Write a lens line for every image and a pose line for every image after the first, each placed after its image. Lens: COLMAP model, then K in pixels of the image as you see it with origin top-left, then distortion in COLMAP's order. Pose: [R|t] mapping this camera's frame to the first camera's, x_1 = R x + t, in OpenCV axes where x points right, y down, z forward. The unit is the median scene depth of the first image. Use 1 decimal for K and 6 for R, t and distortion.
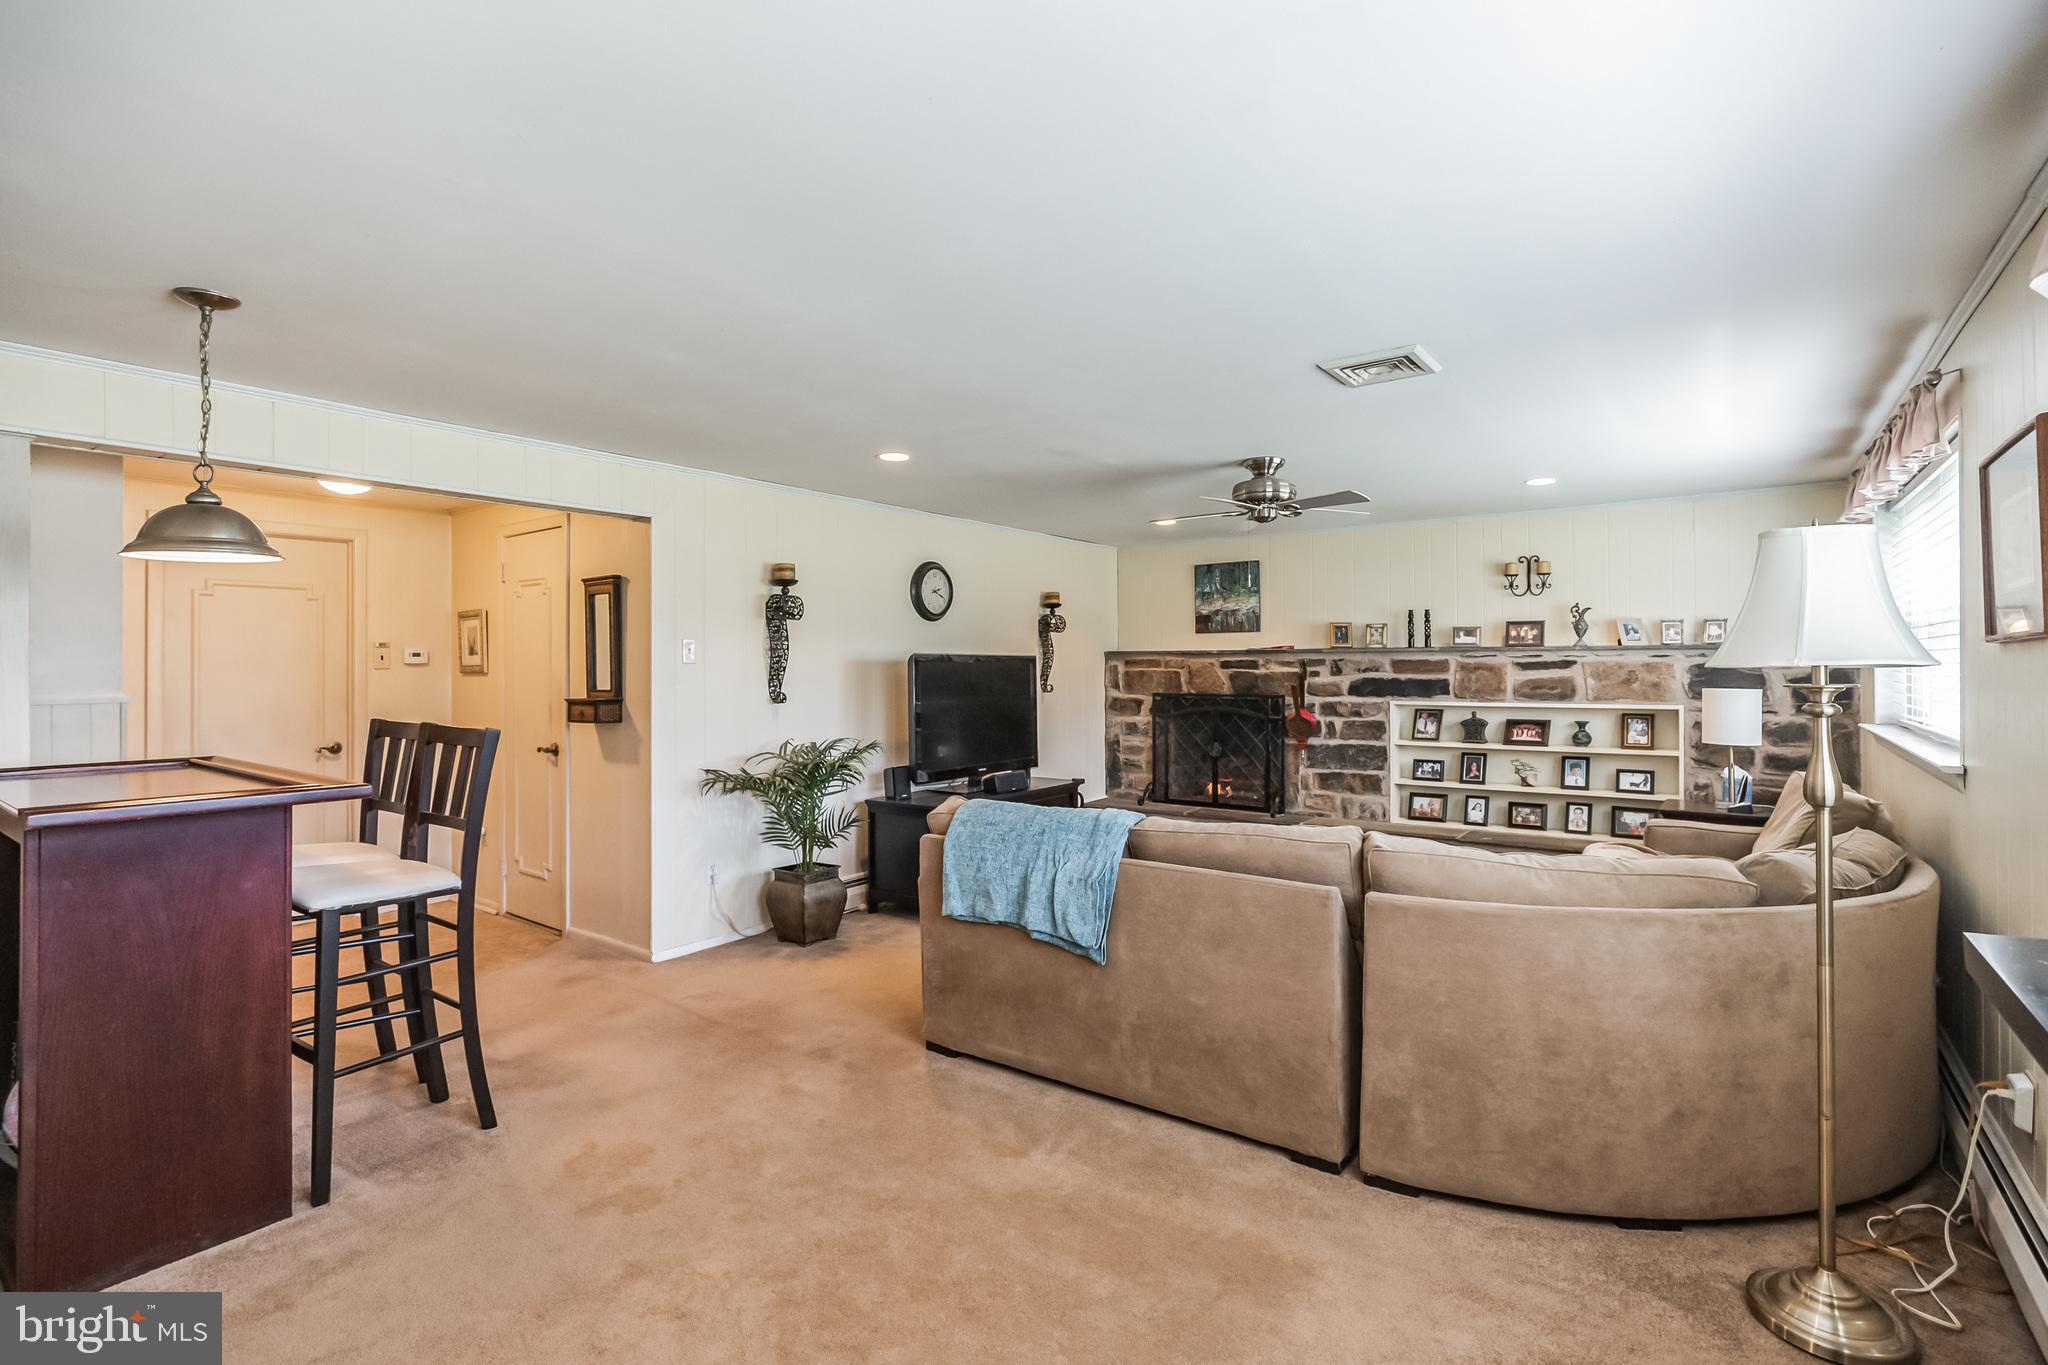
lens RADIAL K [[940.2, 0, 1031.9], [0, 940.2, 666.6], [0, 0, 1]] dist [-0.018694, 0.002825]
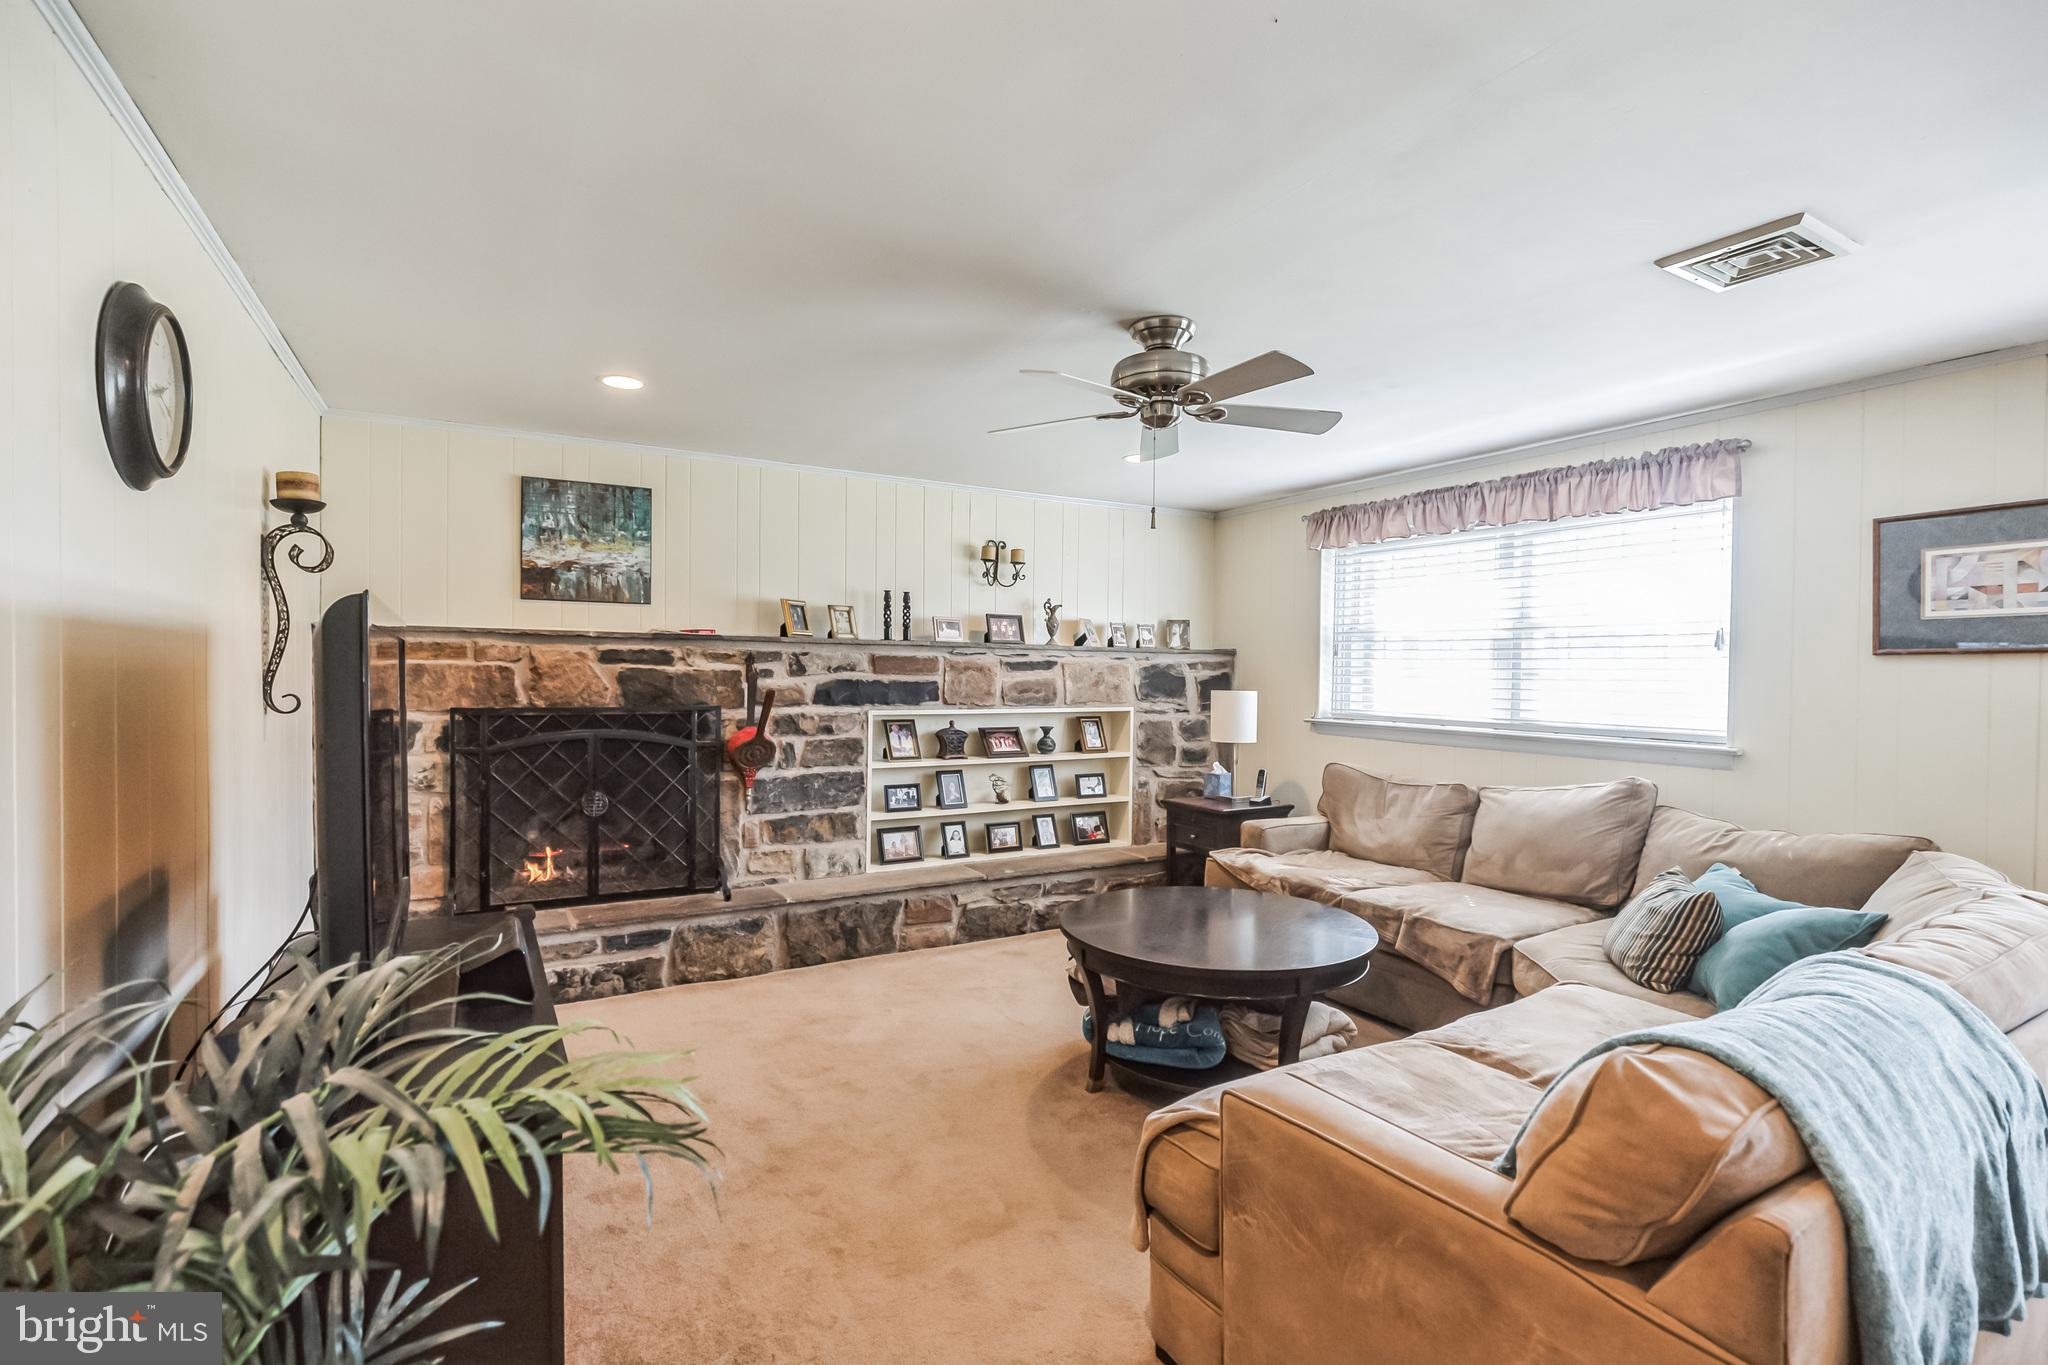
lens RADIAL K [[940.2, 0, 1031.2], [0, 940.2, 689.4], [0, 0, 1]] dist [-0.018694, 0.002825]
pose [[0.387925, -0.007458, 0.921661, -0.249704], [-0.011794, 0.999845, 0.013055, 0.008290], [-0.921615, -0.015934, 0.387777, 0.578885]]
